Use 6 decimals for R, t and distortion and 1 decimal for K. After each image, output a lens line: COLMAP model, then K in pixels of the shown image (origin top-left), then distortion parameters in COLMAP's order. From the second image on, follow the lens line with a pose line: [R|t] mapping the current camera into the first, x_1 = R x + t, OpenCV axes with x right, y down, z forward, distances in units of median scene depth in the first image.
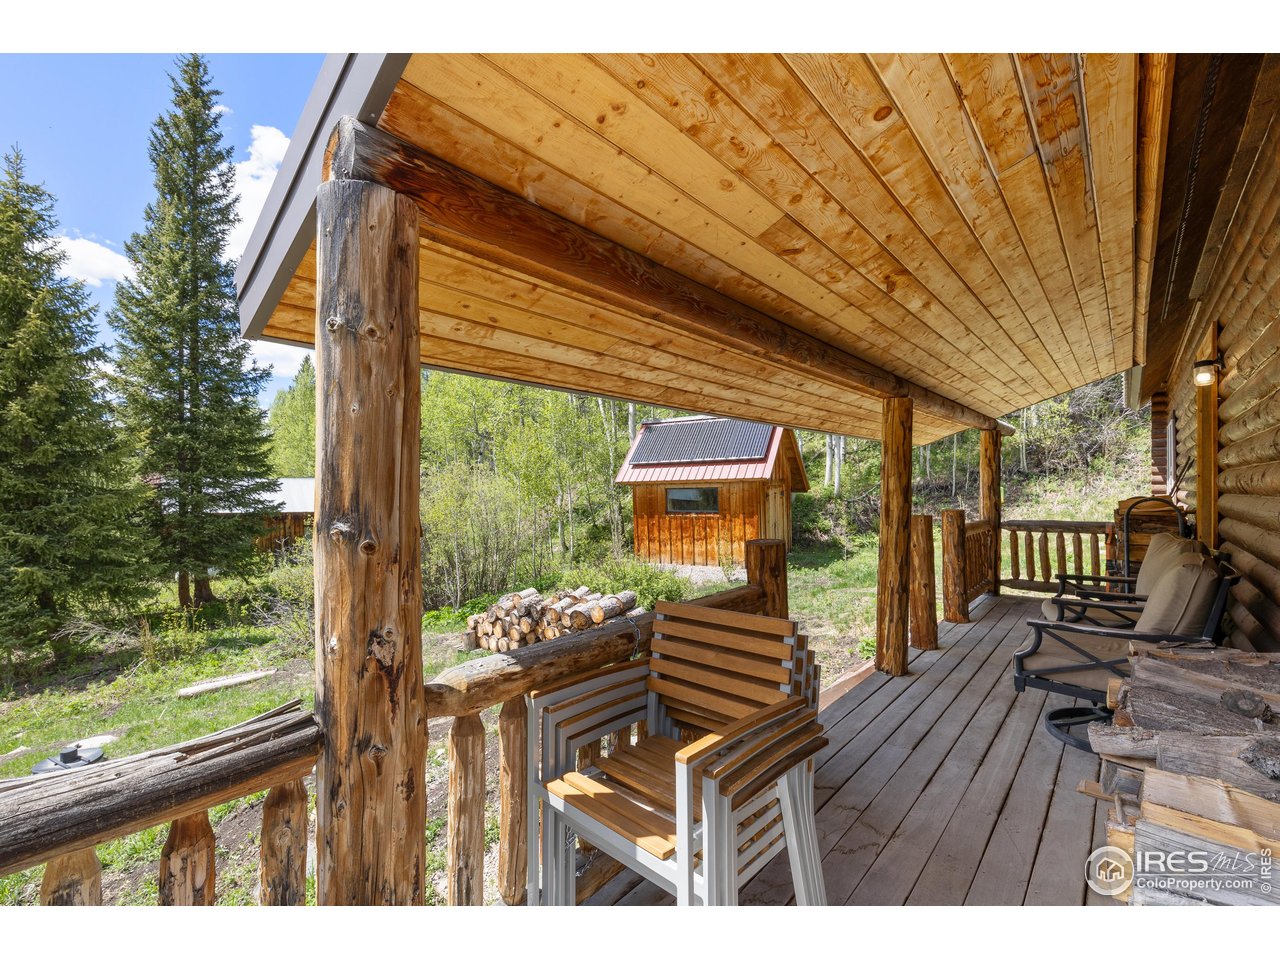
lens RADIAL K [[542.1, 0, 640.0], [0, 542.1, 480.0], [0, 0, 1]] dist [-0.002204, -0.000632]
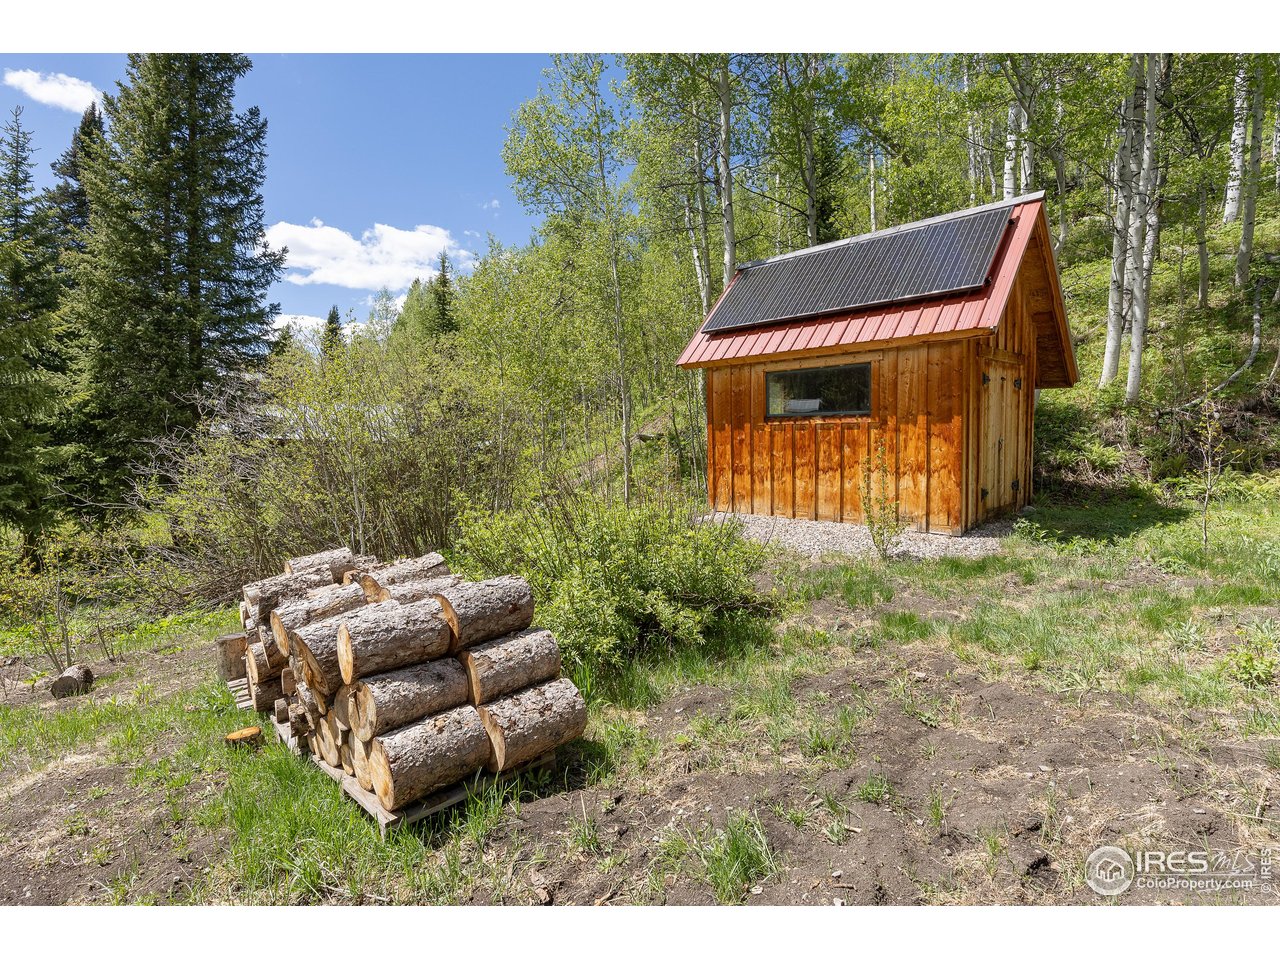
lens RADIAL K [[587.4, 0, 640.0], [0, 587.4, 480.0], [0, 0, 1]] dist [-0.011414, 0.000056]
pose [[0.961092, 0.027854, -0.274821, 0.074941], [-0.005583, 0.996659, 0.081487, 0.062392], [0.276172, -0.076782, 0.958036, 0.357104]]
